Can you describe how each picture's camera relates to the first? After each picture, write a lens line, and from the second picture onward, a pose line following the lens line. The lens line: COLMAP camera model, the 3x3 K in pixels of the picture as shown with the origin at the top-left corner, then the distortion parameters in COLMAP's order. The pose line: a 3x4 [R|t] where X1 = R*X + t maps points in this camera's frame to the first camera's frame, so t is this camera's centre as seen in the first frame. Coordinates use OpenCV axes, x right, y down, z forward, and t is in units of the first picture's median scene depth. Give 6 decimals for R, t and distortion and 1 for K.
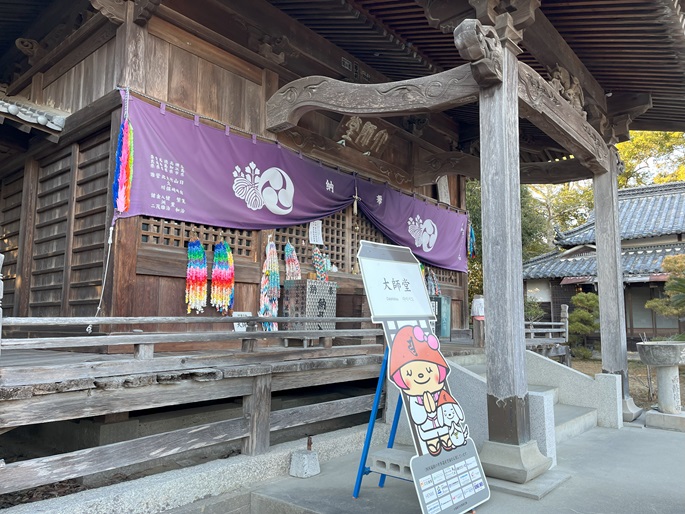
lens RADIAL K [[523.8, 0, 343.6], [0, 523.8, 261.4], [0, 0, 1]] dist [0.032287, -0.003051]
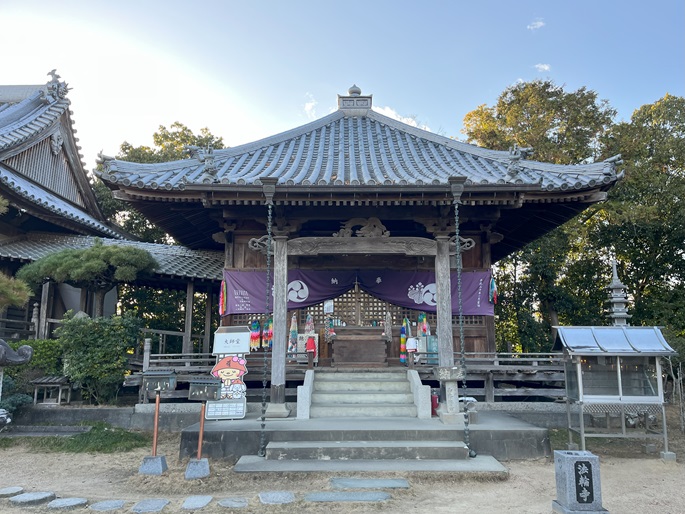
lens RADIAL K [[523.8, 0, 343.6], [0, 523.8, 261.4], [0, 0, 1]] dist [0.032287, -0.003051]
pose [[0.650422, -0.137912, -0.746948, 1.818076], [0.097161, 0.990407, -0.098258, -0.032186], [0.753334, -0.008665, 0.657582, -0.279944]]
